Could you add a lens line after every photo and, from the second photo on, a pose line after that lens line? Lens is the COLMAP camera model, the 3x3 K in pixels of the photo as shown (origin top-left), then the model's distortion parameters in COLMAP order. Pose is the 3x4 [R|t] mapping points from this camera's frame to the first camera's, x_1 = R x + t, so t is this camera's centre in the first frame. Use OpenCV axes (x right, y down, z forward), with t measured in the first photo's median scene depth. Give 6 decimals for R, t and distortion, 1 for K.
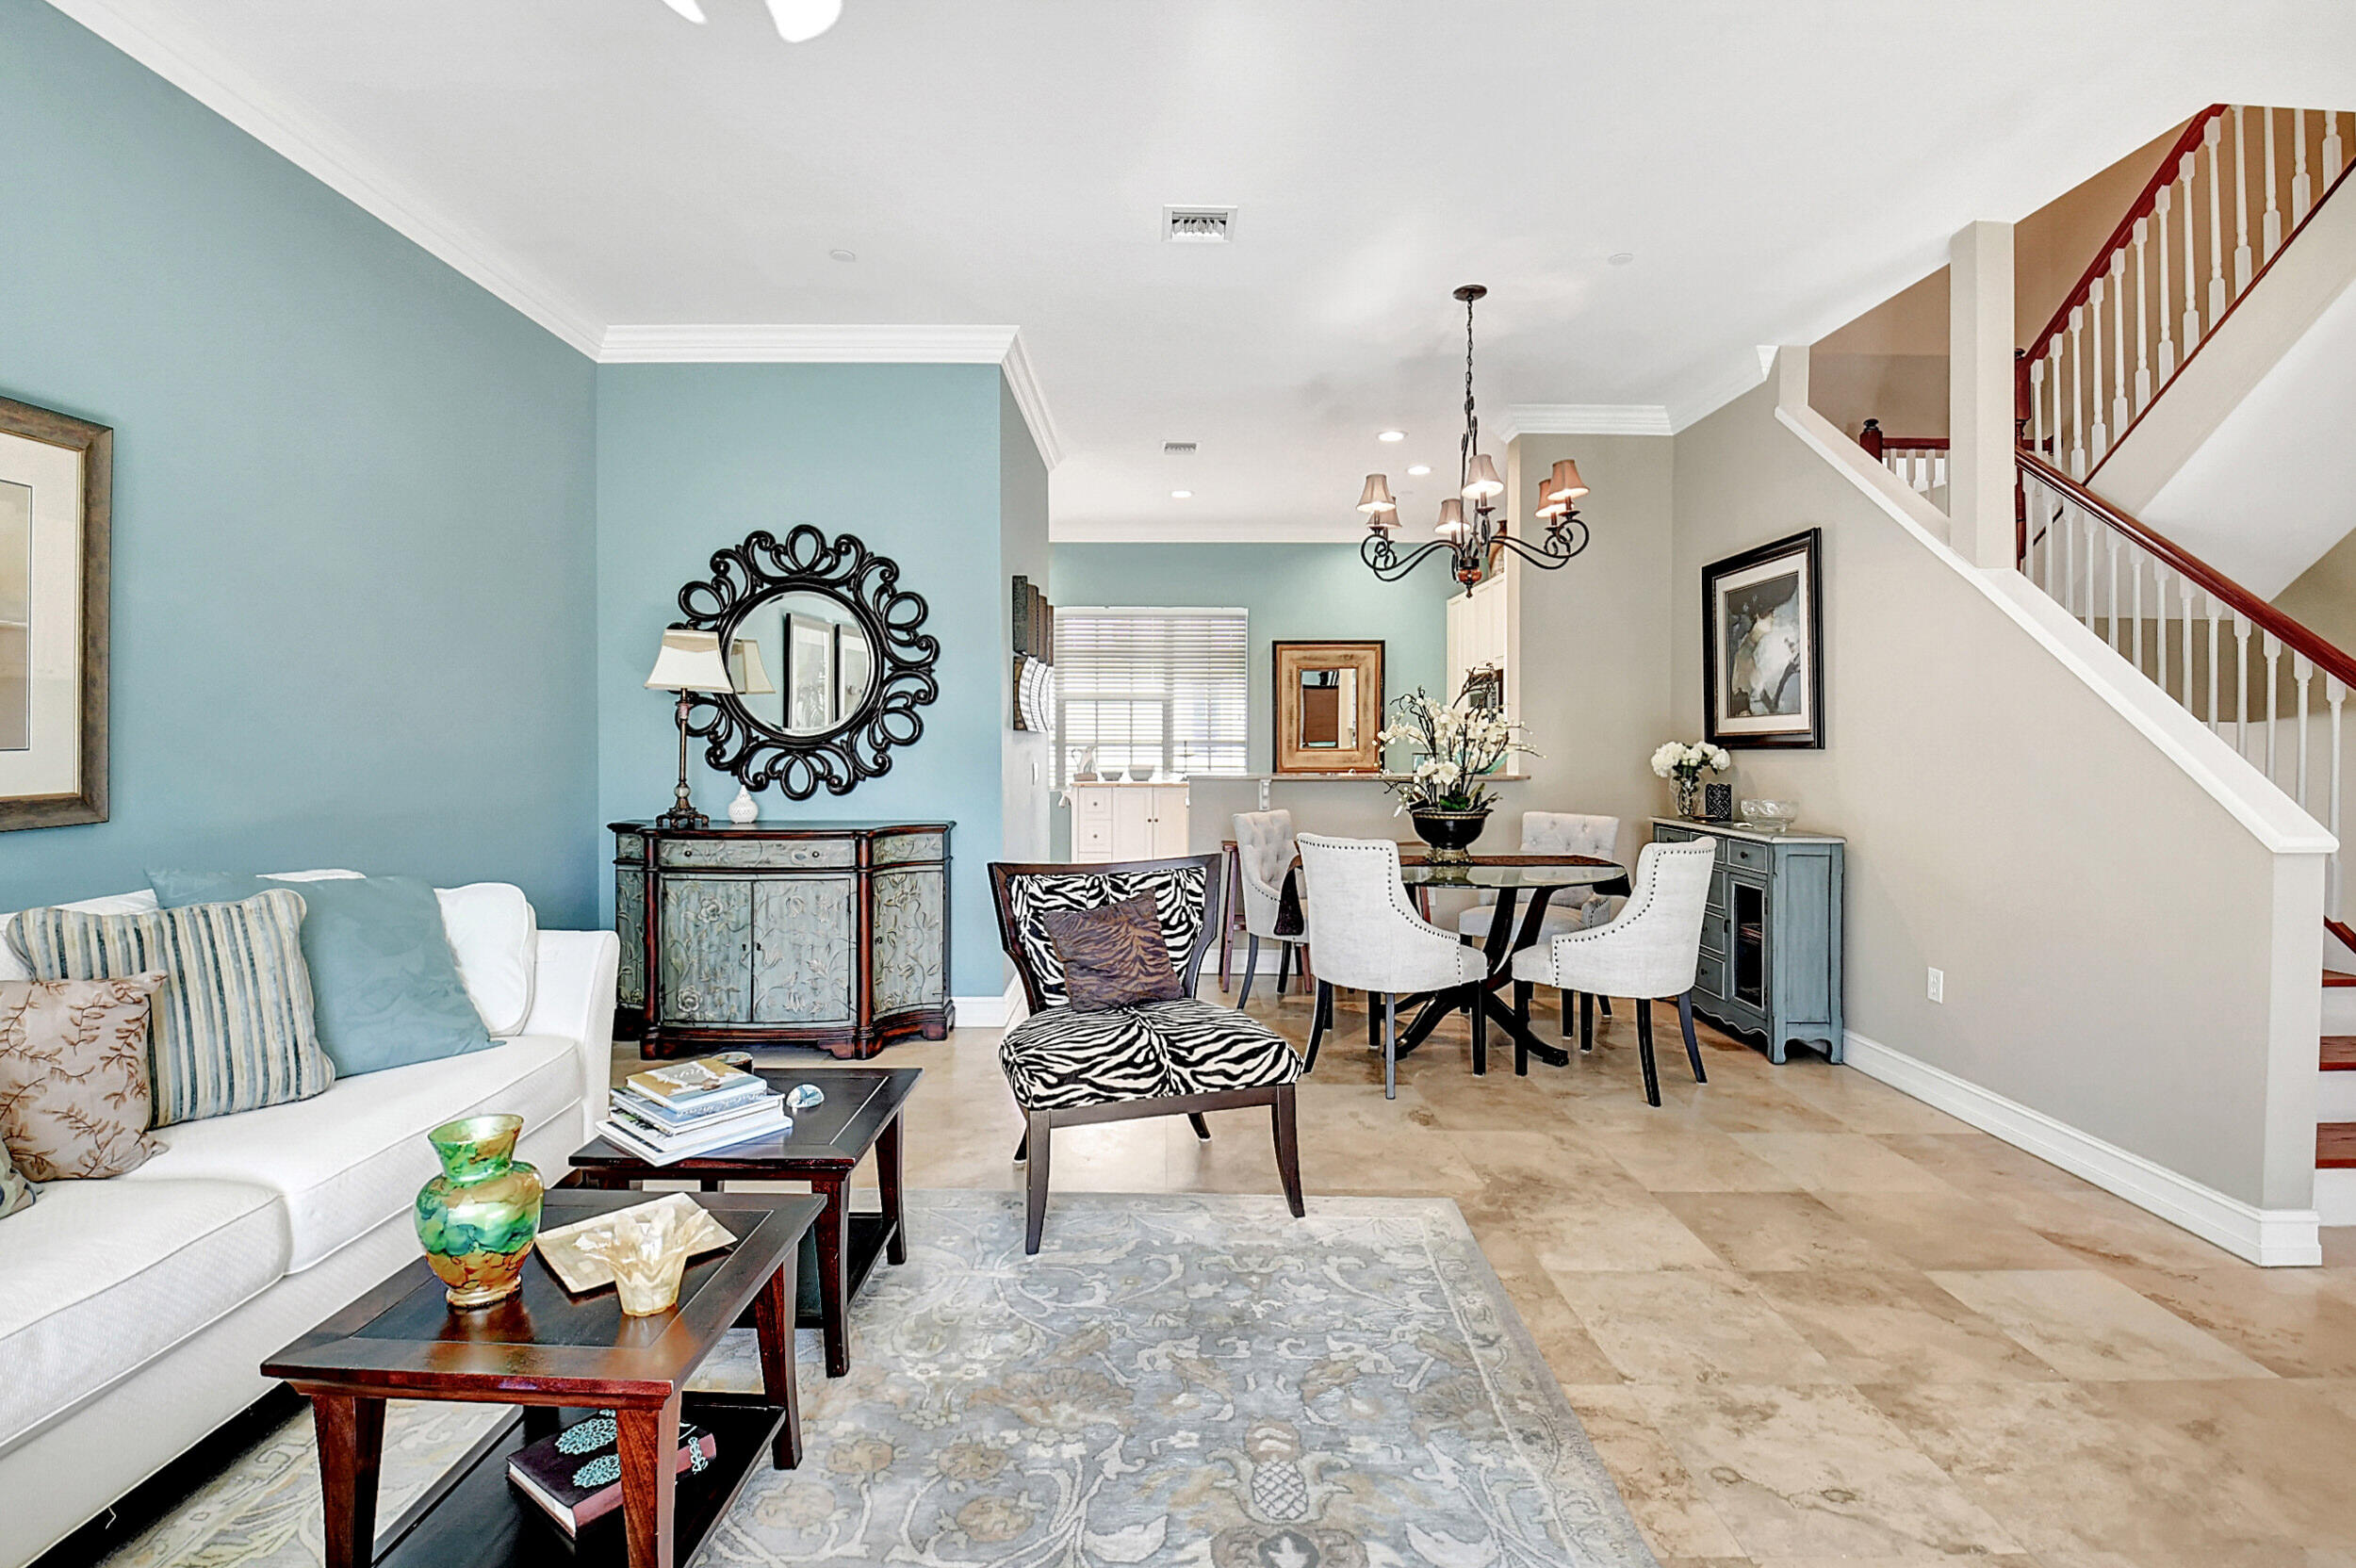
lens RADIAL K [[1046.1, 0, 1171.8], [0, 1046.1, 733.3], [0, 0, 1]] dist [0.036831, -0.019845]
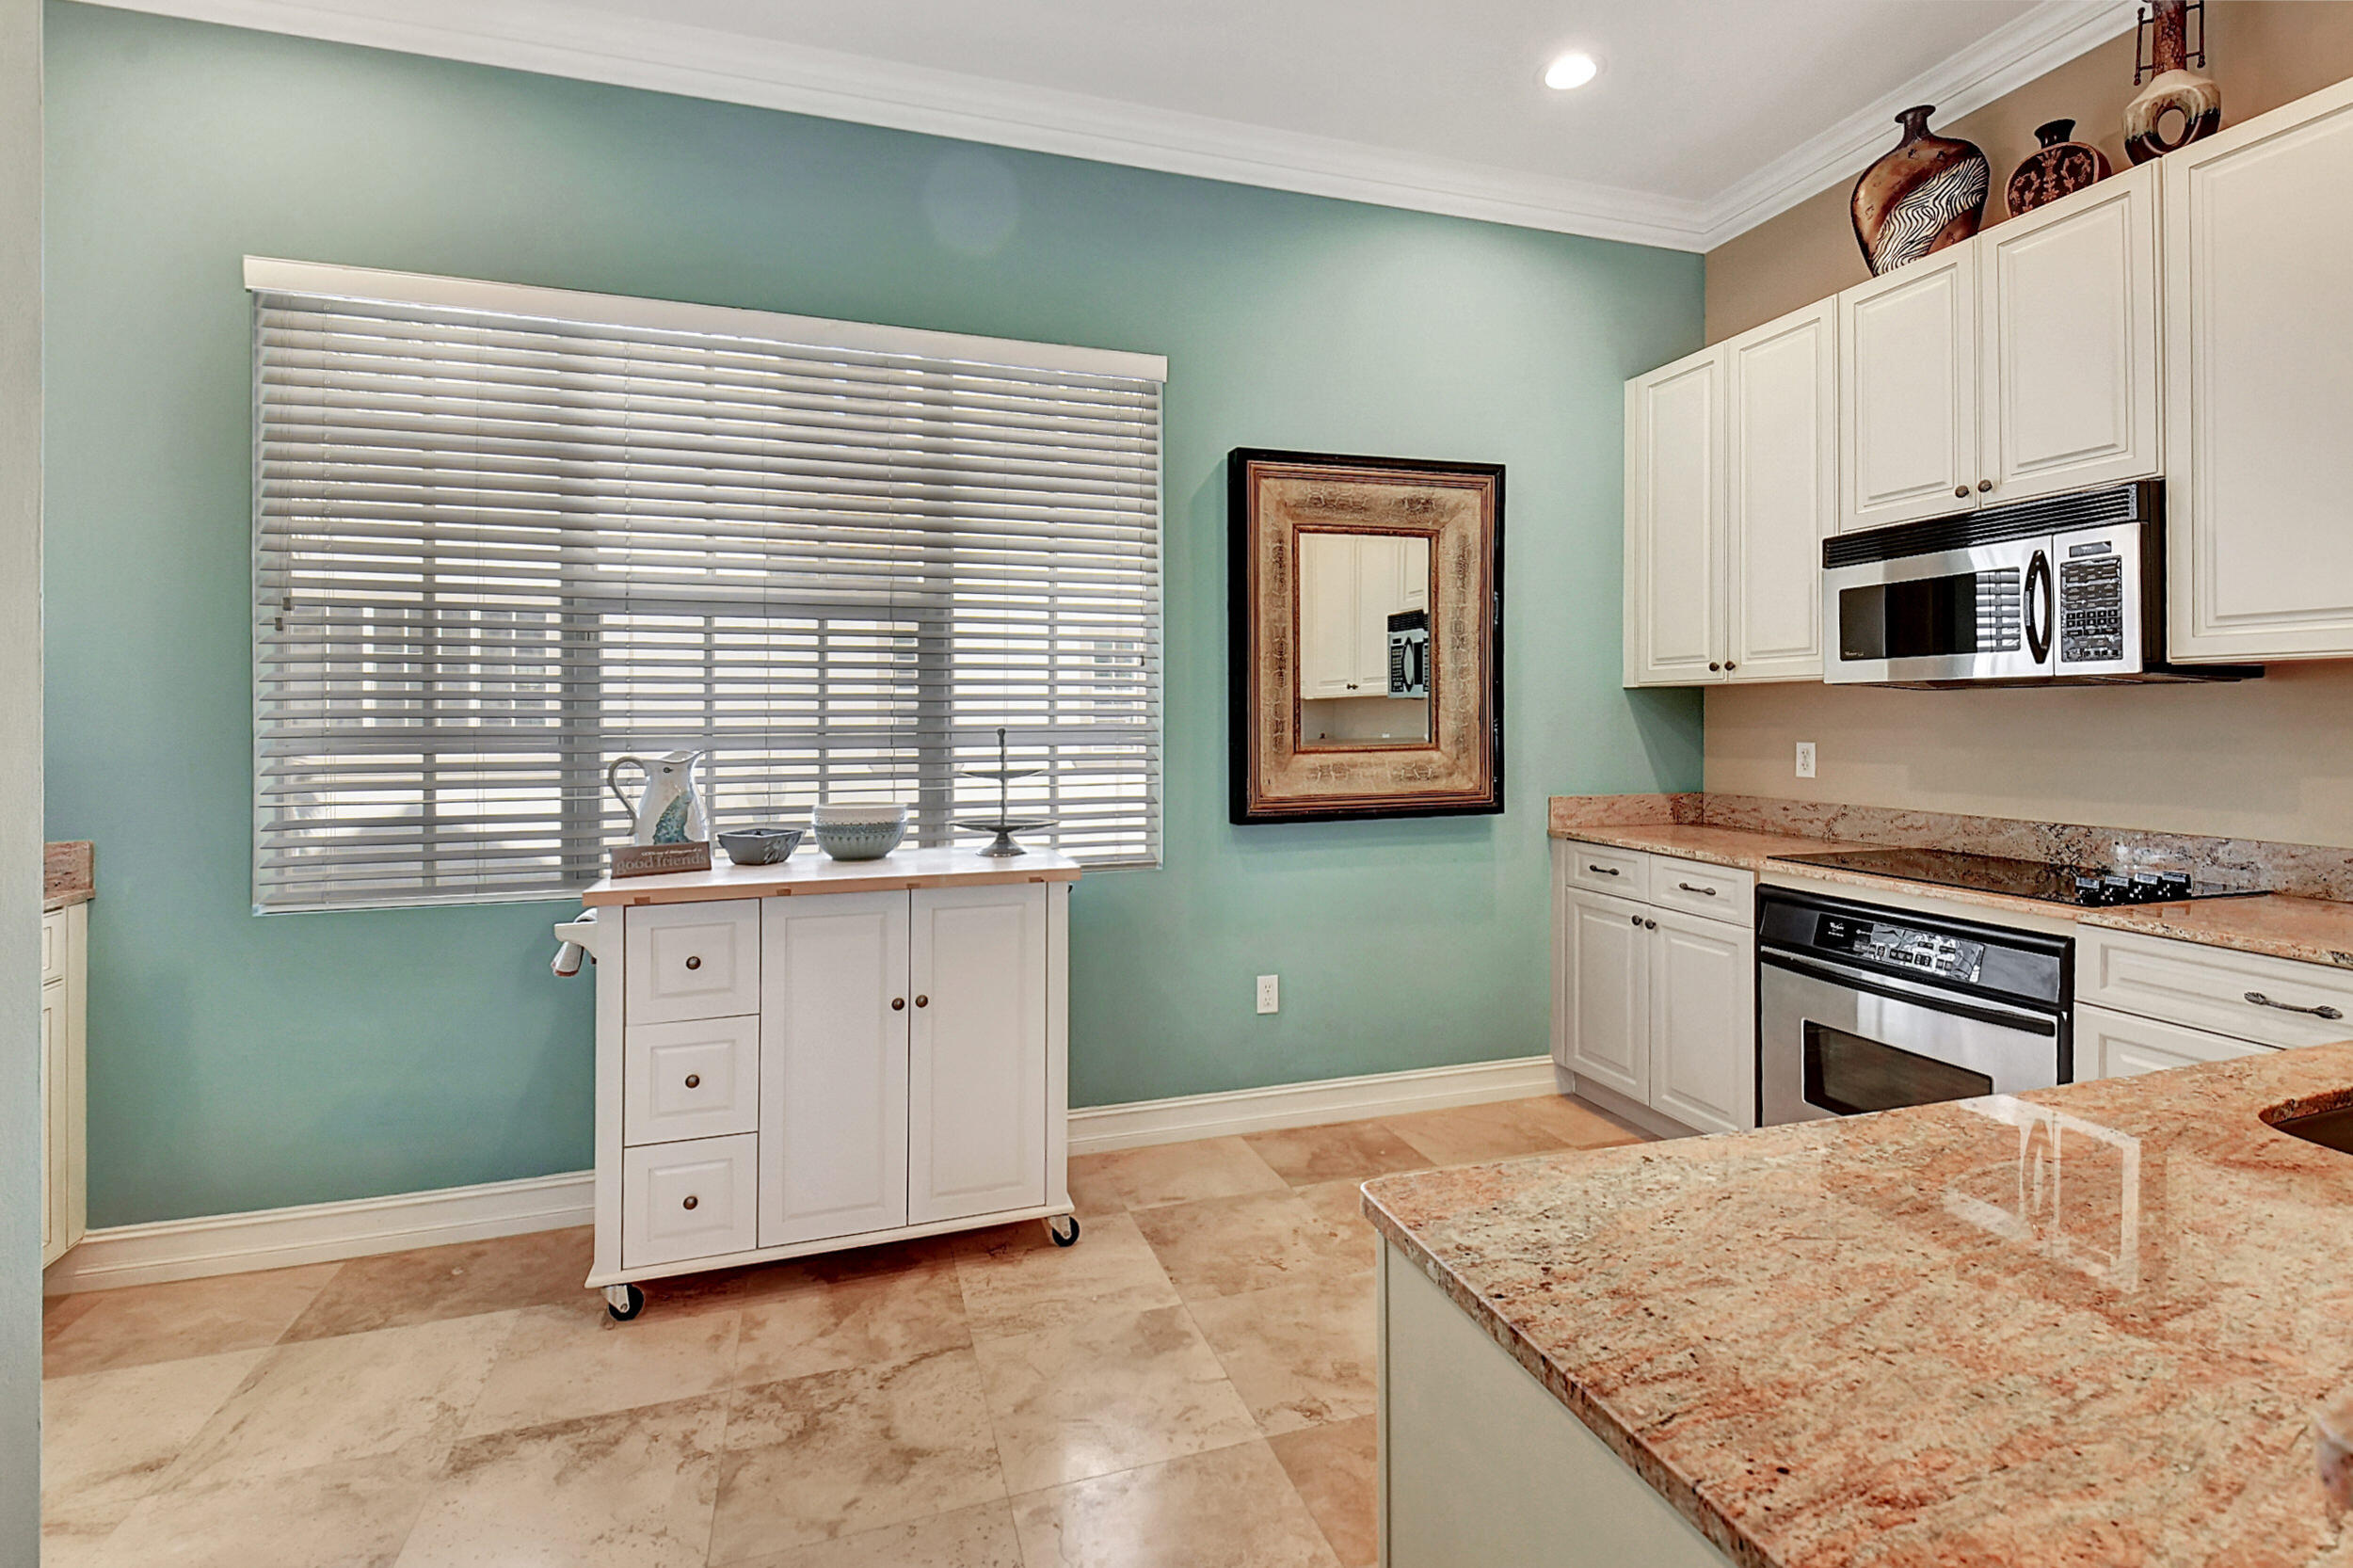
lens RADIAL K [[1080.6, 0, 1176.7], [0, 1080.6, 709.4], [0, 0, 1]] dist [0.019248, -0.019454]
pose [[0.952065, -0.003161, 0.305881, -0.073333], [0.006155, 0.999942, -0.008824, 0.007291], [-0.305835, 0.010284, 0.952029, 1.281400]]
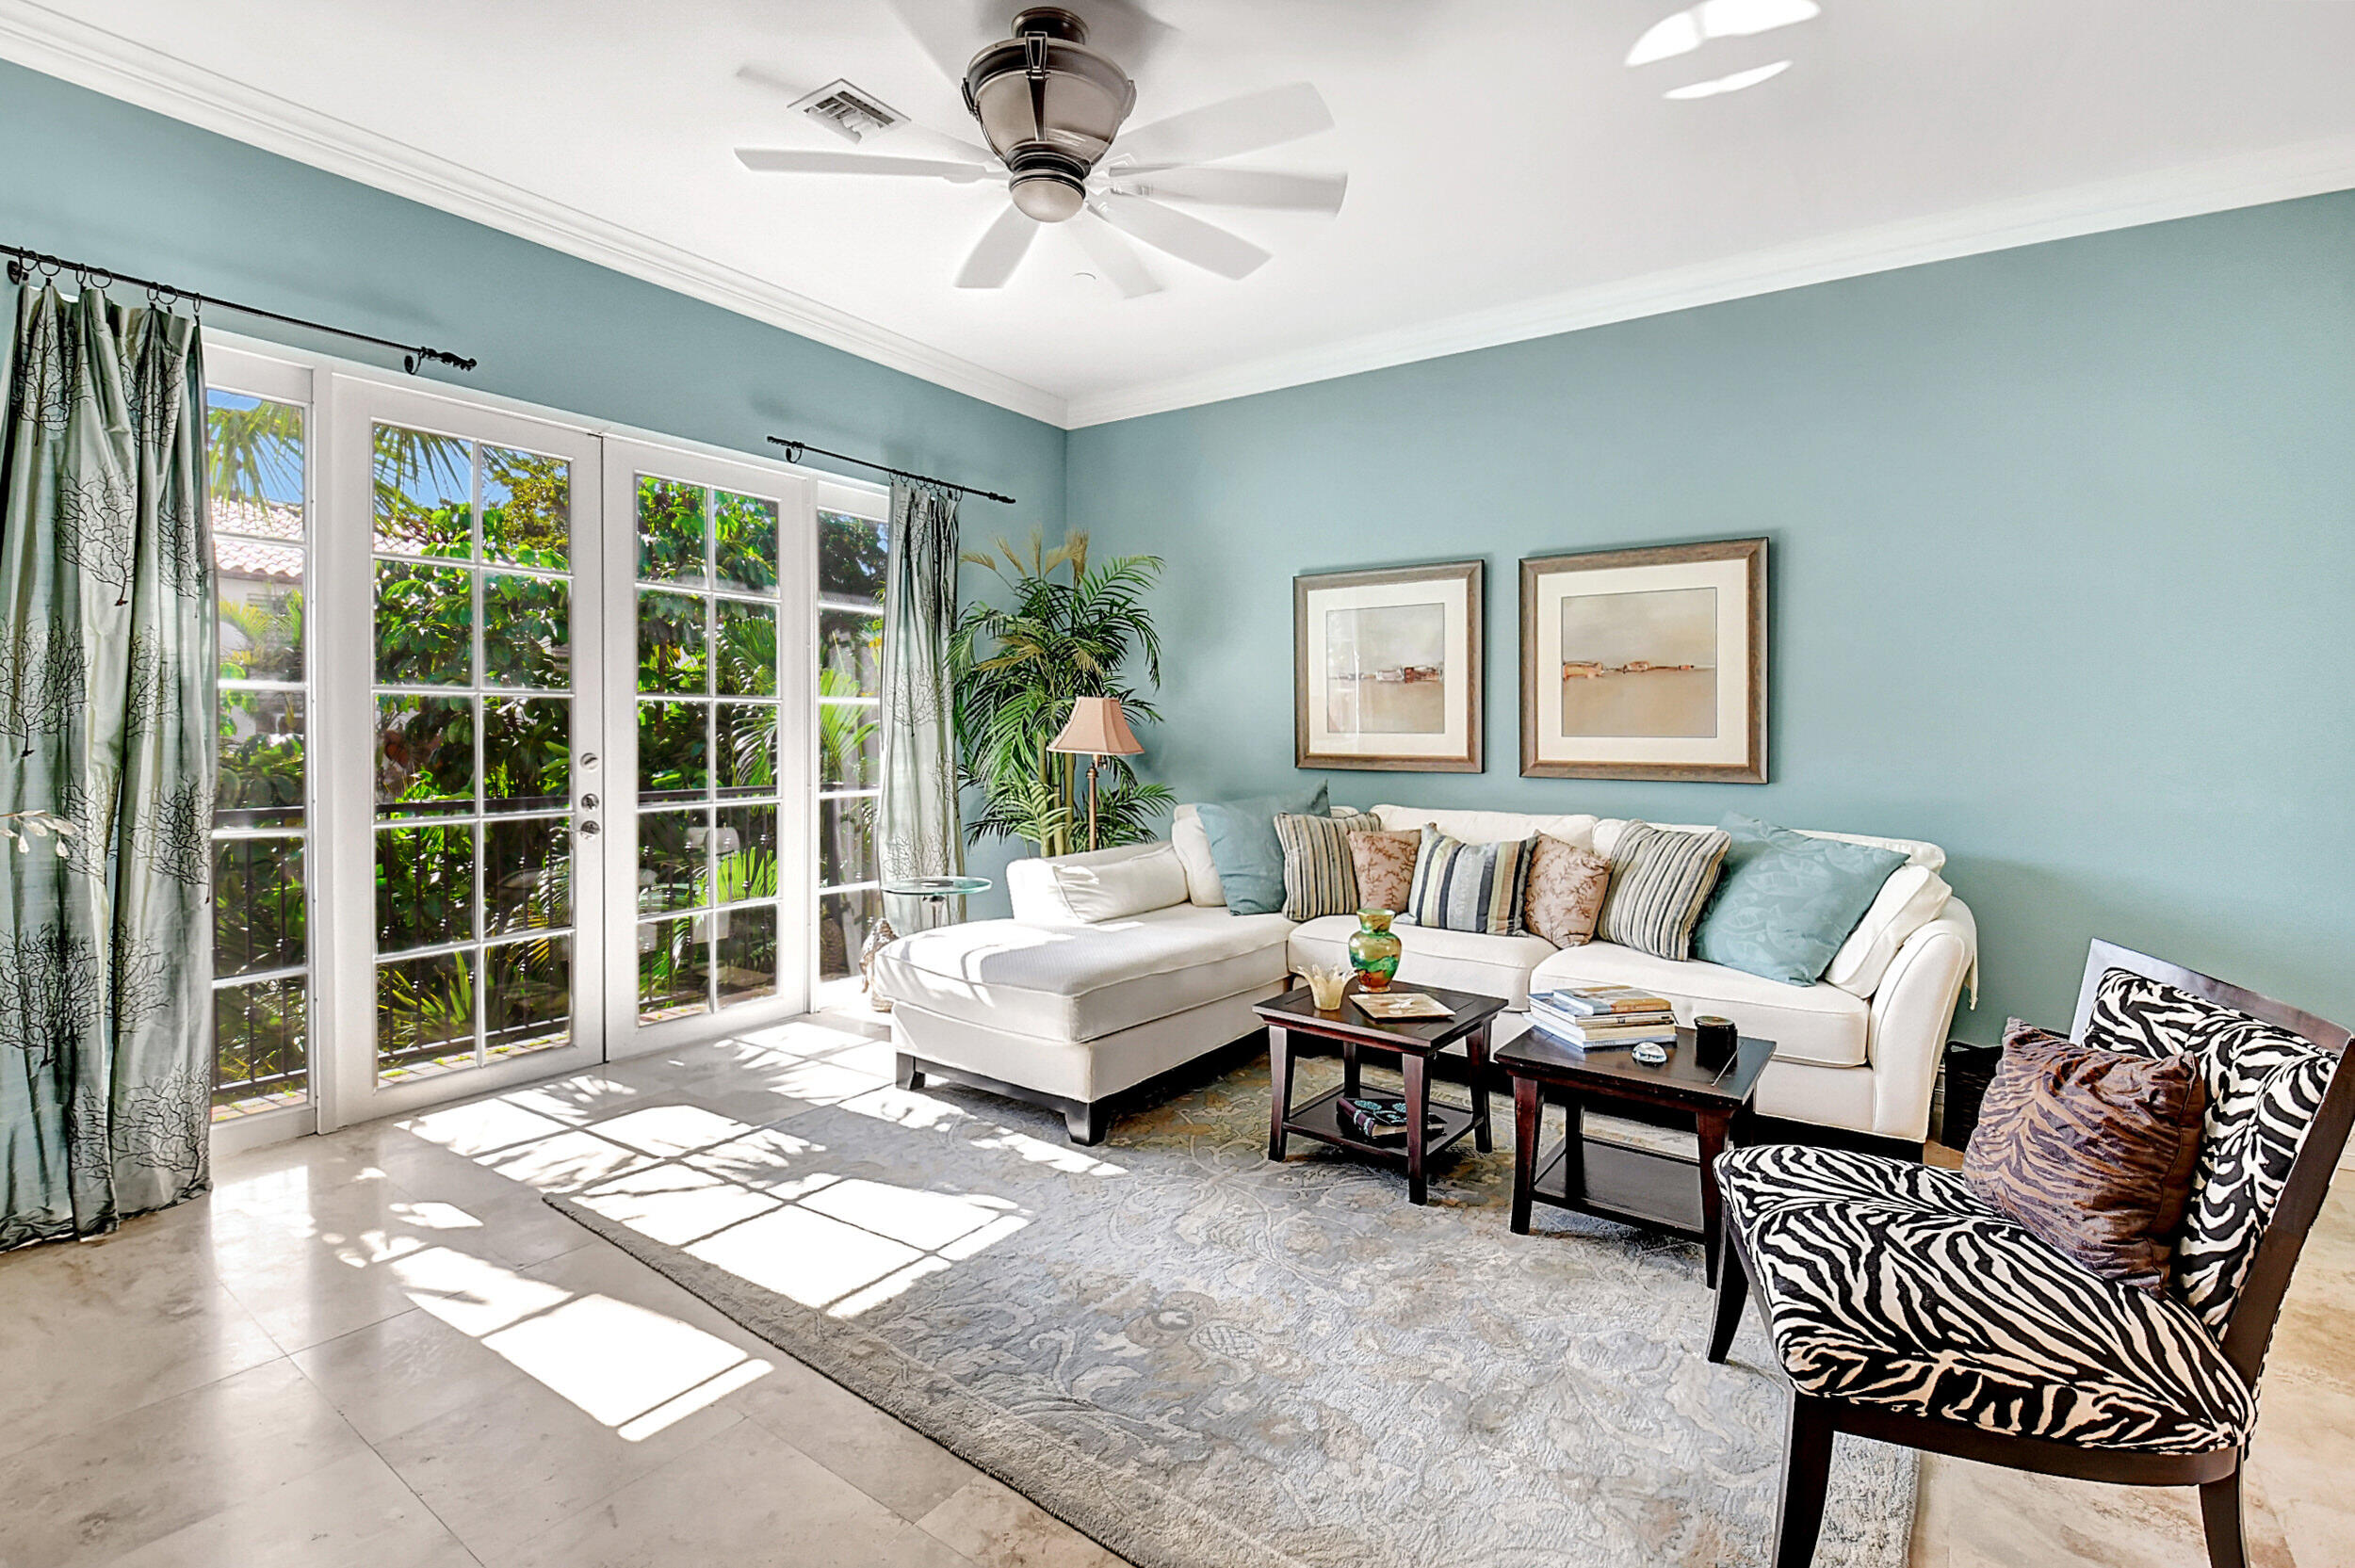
lens RADIAL K [[1130.2, 0, 1224.0], [0, 1130.2, 727.4], [0, 0, 1]] dist [0.012214, -0.000633]
pose [[-0.553059, -0.005083, -0.833126, 0.448983], [-0.005766, 0.999981, -0.002274, 0.003921], [0.833122, 0.003546, -0.553078, 0.644341]]
